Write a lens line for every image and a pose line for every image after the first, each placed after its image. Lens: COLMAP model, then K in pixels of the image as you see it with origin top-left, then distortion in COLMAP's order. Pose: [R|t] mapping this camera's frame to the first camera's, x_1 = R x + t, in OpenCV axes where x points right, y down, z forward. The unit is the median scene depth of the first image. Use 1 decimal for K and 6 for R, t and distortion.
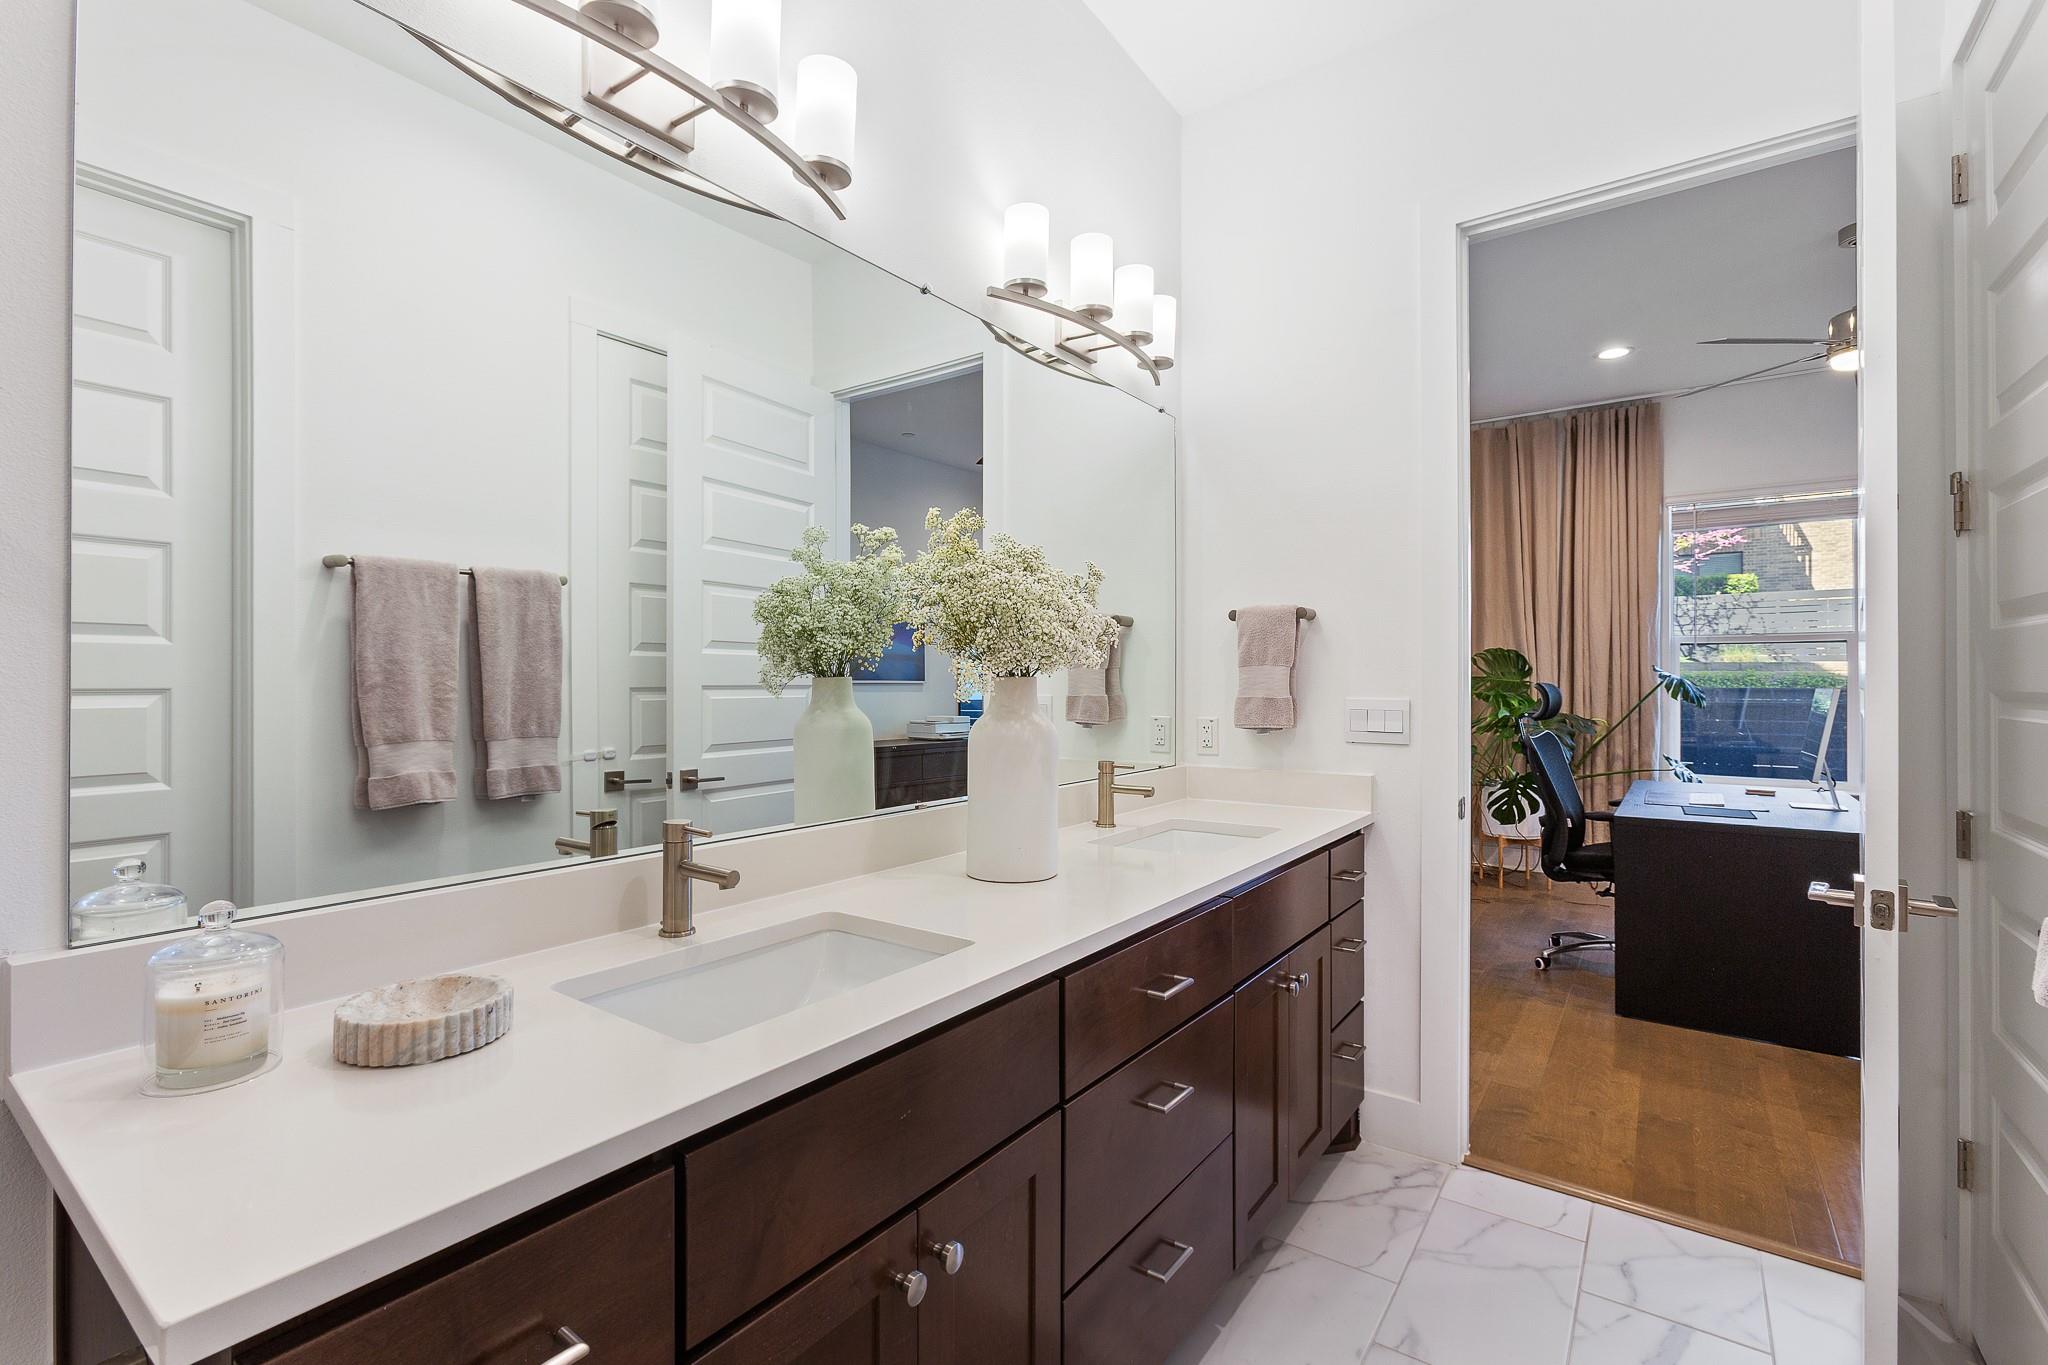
lens RADIAL K [[923.5, 0, 1030.4], [0, 923.5, 689.1], [0, 0, 1]] dist [-0.004900, 0.009094]
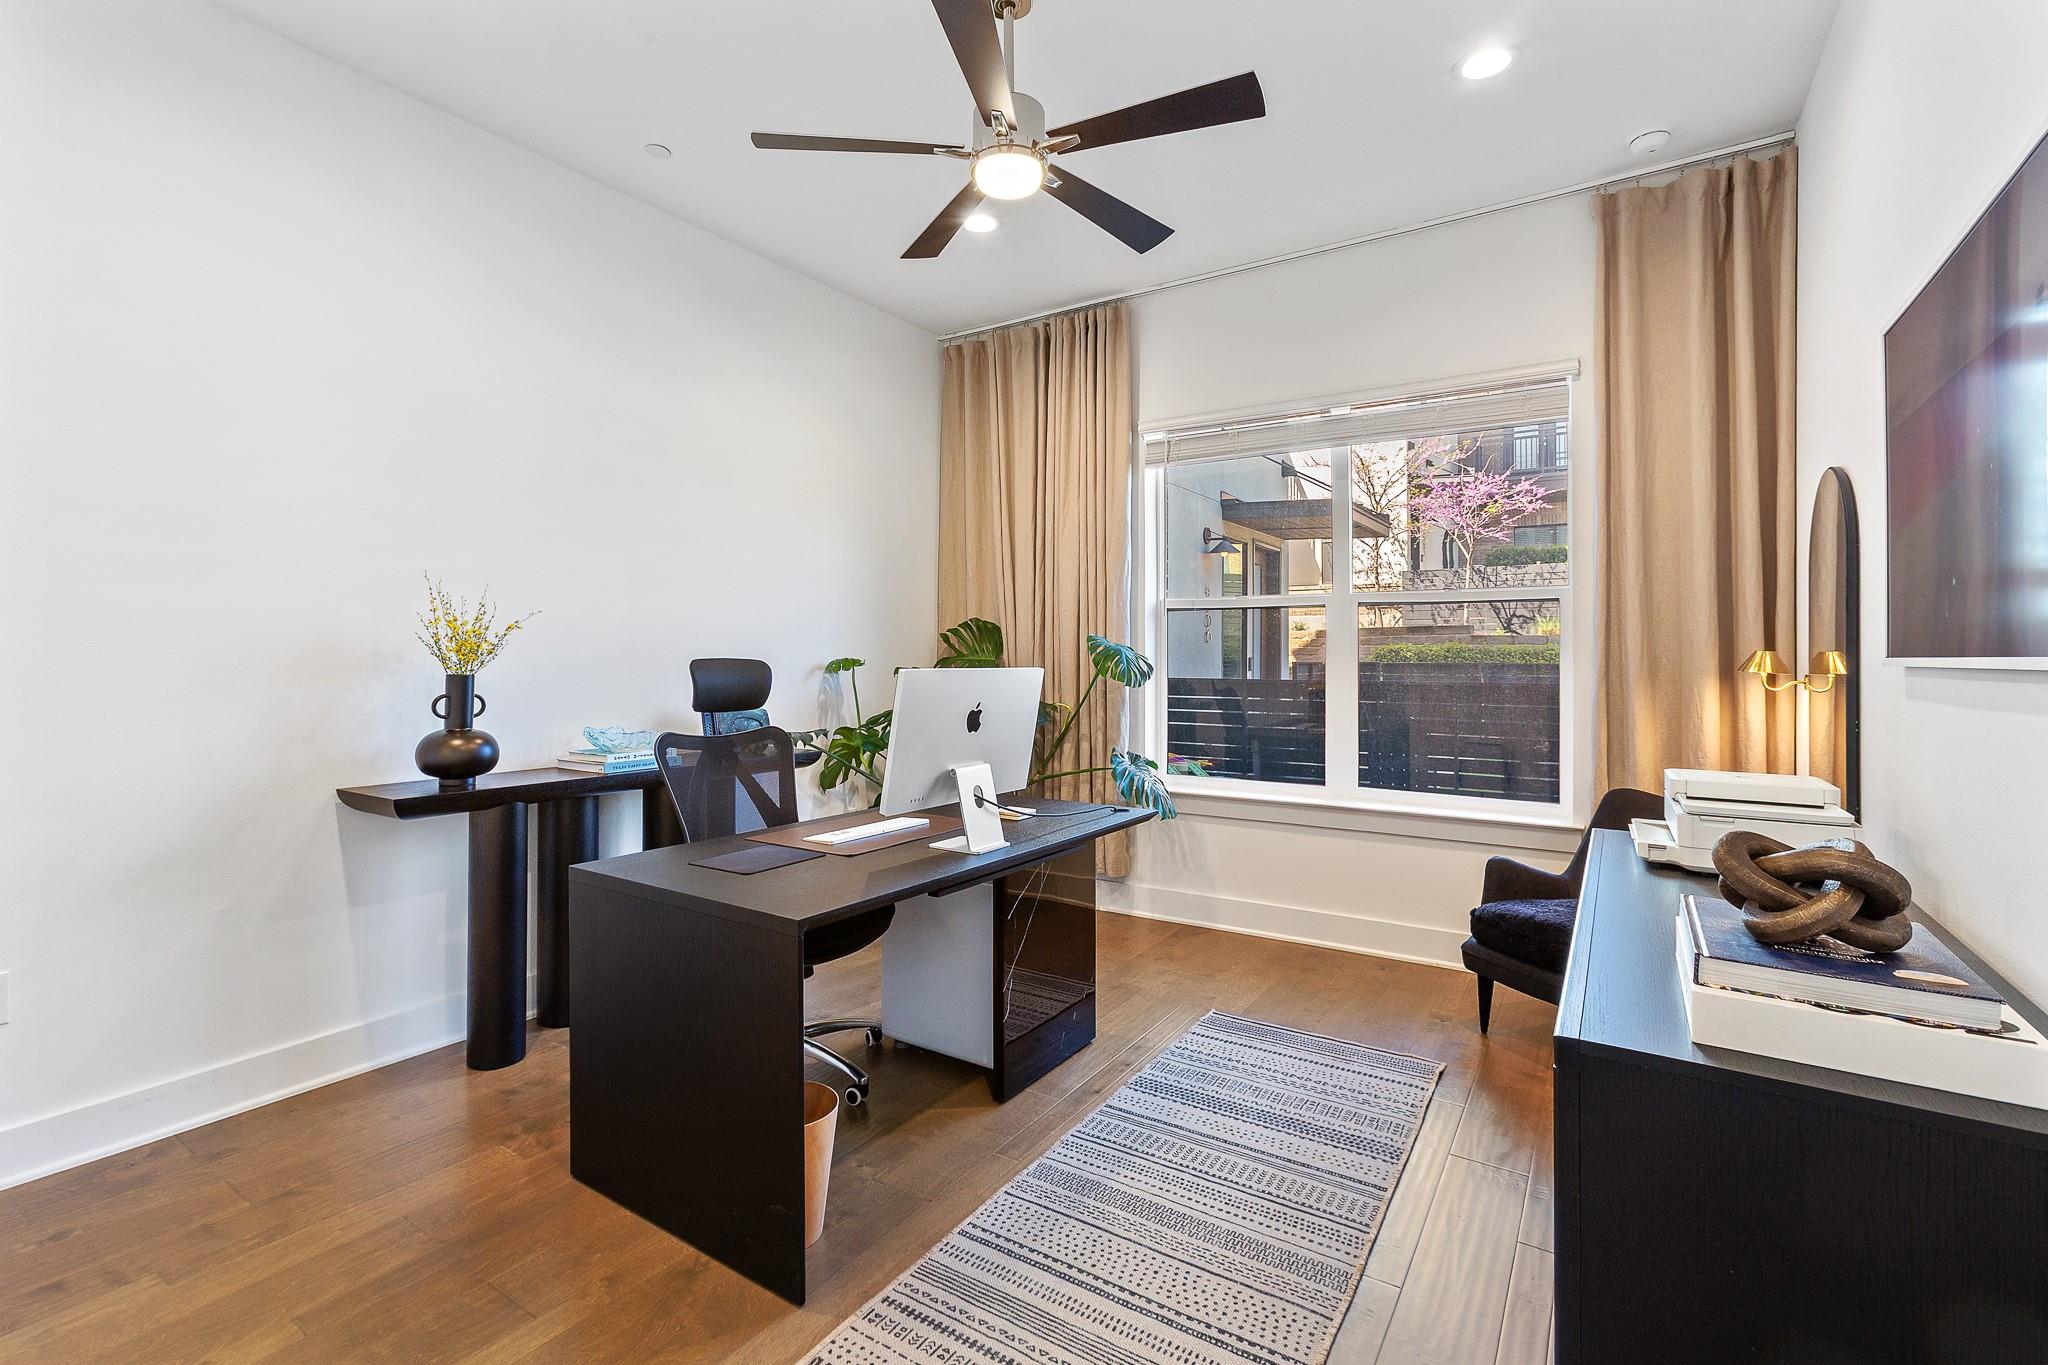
lens RADIAL K [[923.5, 0, 1010.7], [0, 923.5, 662.6], [0, 0, 1]] dist [-0.004900, 0.009094]
pose [[0.999725, -0.002794, 0.023284, 0.547832], [0.002872, 0.999990, -0.003340, 0.000712], [-0.023275, 0.003406, 0.999723, 0.207497]]
